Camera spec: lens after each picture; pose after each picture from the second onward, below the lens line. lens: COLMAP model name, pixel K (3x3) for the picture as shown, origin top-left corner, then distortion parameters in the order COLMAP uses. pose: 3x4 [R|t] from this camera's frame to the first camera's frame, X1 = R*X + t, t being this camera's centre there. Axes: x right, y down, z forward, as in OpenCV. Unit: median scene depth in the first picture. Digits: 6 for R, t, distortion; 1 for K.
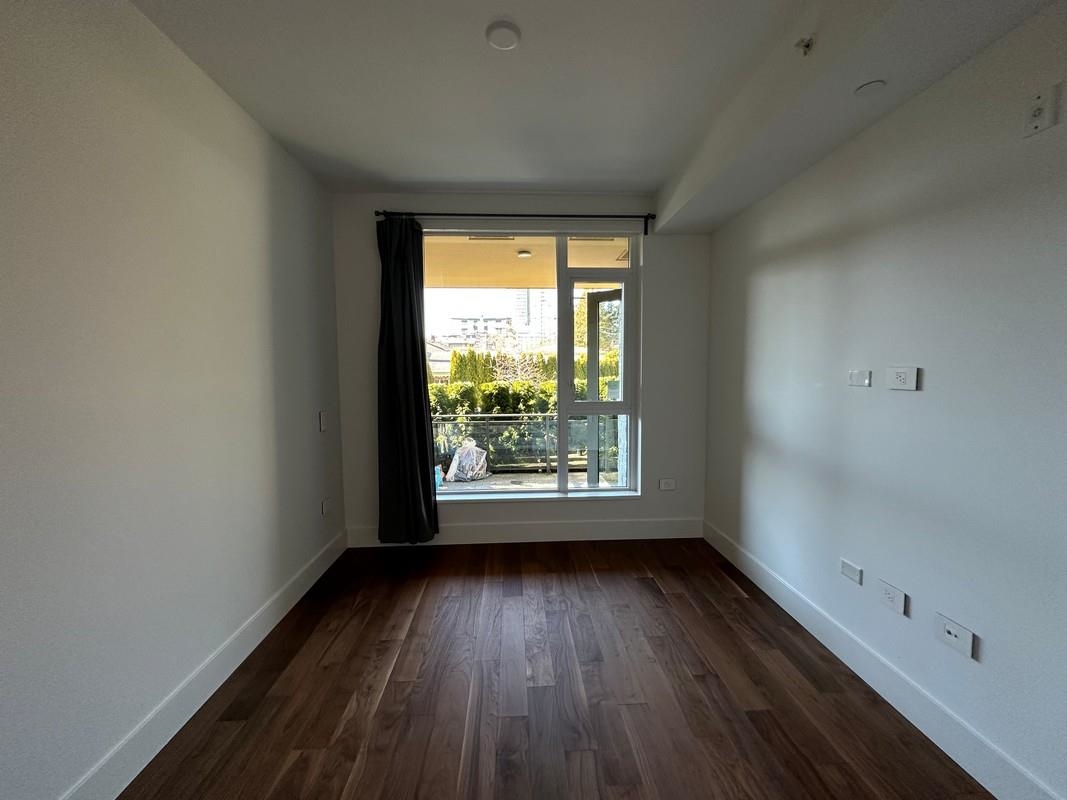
lens RADIAL K [[422.8, 0, 533.1], [0, 422.8, 399.5], [0, 0, 1]] dist [0.000631, 0.000231]
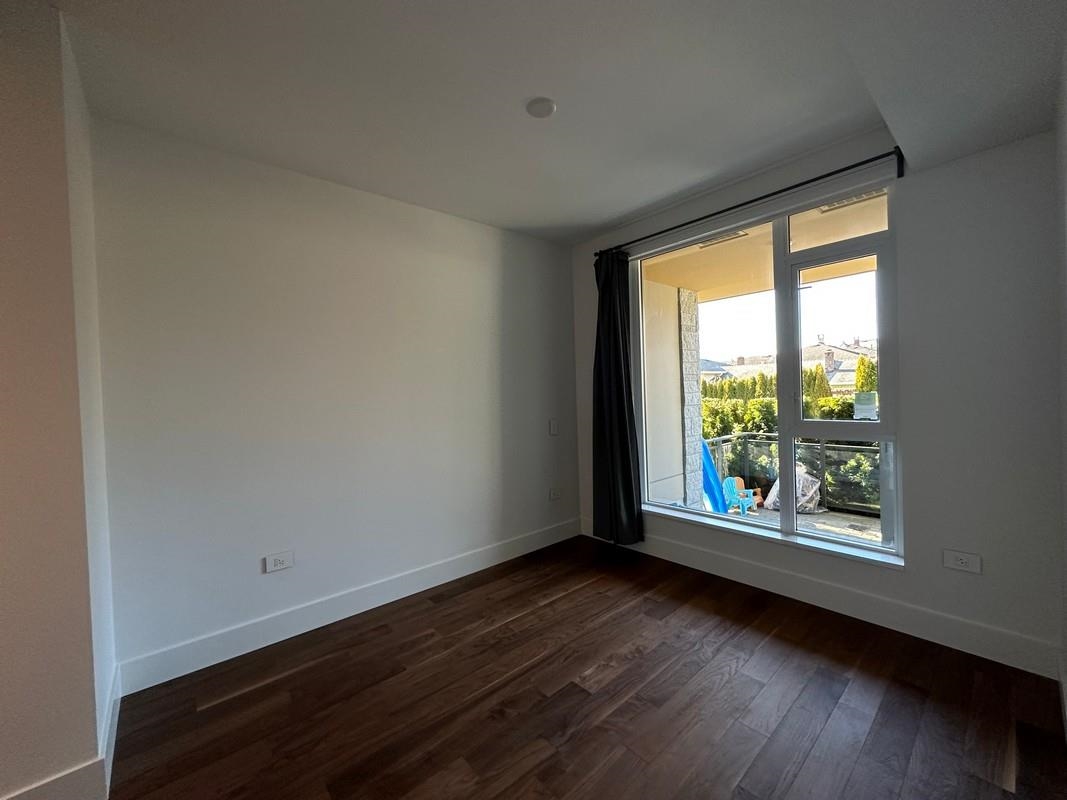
lens RADIAL K [[422.8, 0, 531.2], [0, 422.8, 400.6], [0, 0, 1]] dist [0.000631, 0.000231]
pose [[0.616630, 0.002201, -0.787250, 0.406861], [-0.027994, 0.999425, -0.019133, -0.002534], [0.786755, 0.033837, 0.616337, 0.125602]]
